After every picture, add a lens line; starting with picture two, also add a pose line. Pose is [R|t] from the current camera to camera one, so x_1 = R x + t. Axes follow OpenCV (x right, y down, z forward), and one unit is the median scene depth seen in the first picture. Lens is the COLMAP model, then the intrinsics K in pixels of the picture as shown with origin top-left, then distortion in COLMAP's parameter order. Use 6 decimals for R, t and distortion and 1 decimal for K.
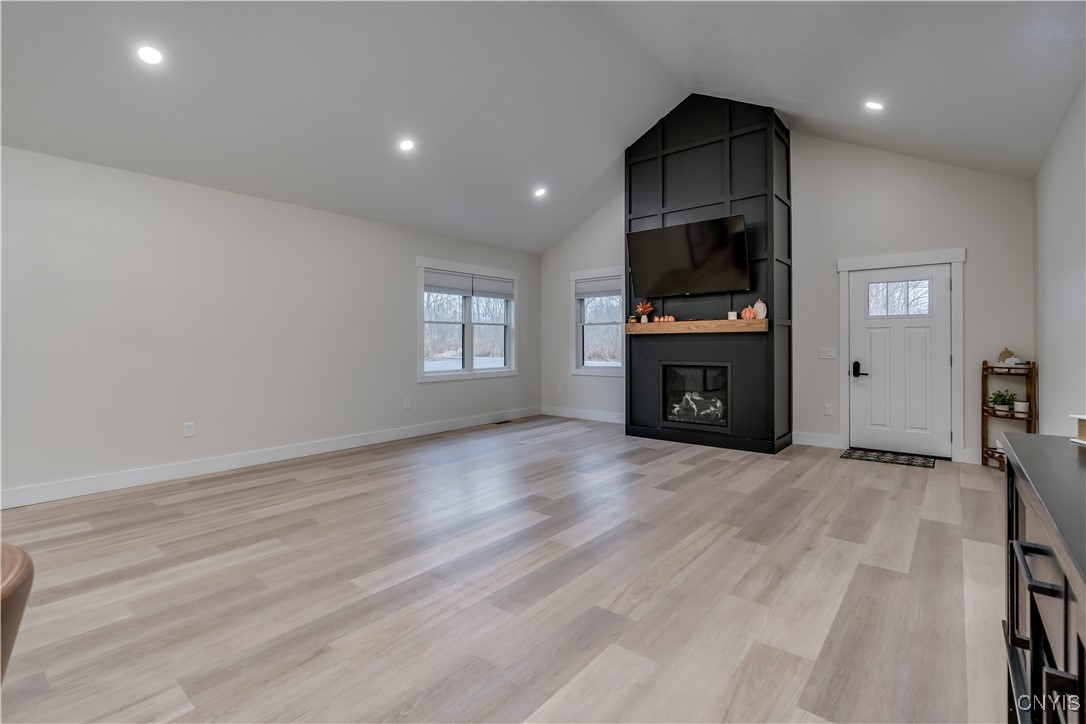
lens RADIAL K [[474.3, 0, 543.6], [0, 474.3, 344.4], [0, 0, 1]] dist [0.000690, 0.000182]
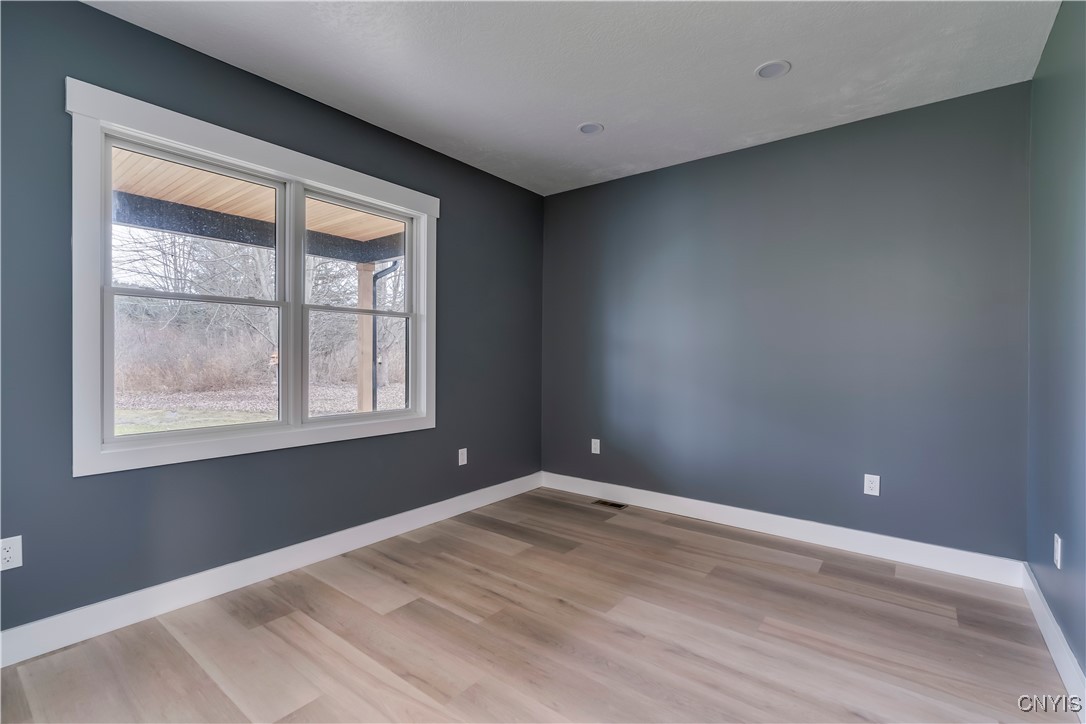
lens RADIAL K [[499.3, 0, 507.7], [0, 499.3, 359.6], [0, 0, 1]] dist [-0.000819, 0.000116]
pose [[0.999904, 0.007245, -0.011828, 0.028074], [-0.007180, 0.999959, 0.005555, -0.003583], [0.011867, -0.005469, 0.999915, 0.713457]]
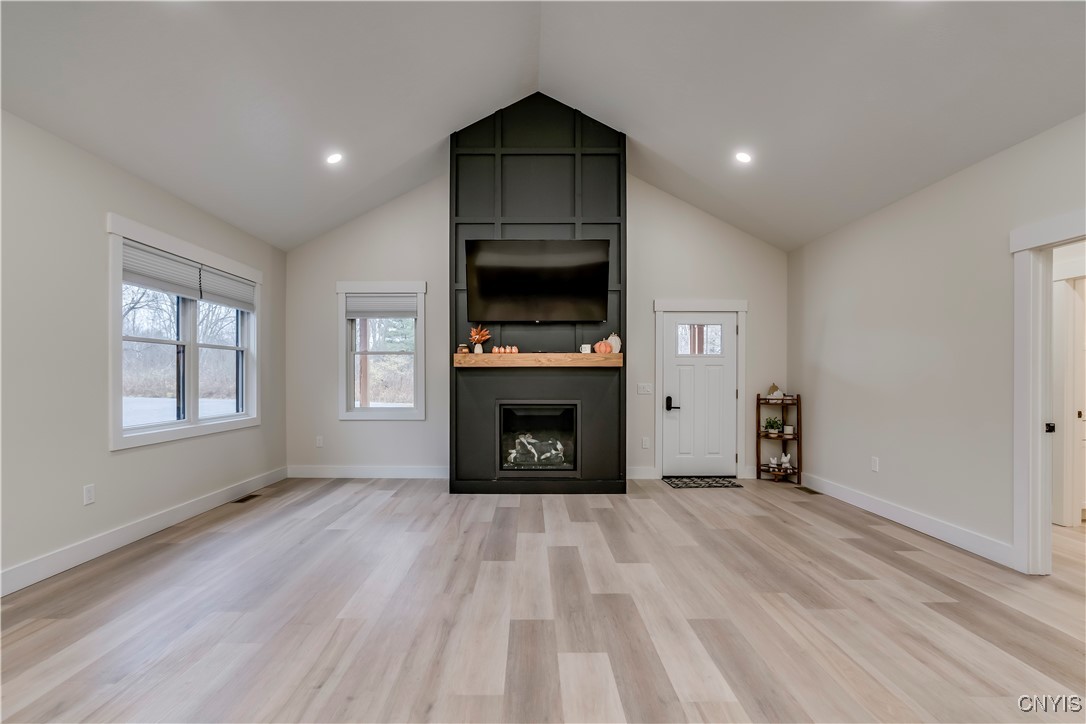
lens RADIAL K [[488.0, 0, 526.9], [0, 488.0, 382.2], [0, 0, 1]] dist [-0.002583, 0.000145]
pose [[0.782250, -0.001708, 0.622962, -0.254547], [-0.002364, 0.999981, 0.005711, -0.001048], [-0.622960, -0.005940, 0.782231, 0.302258]]
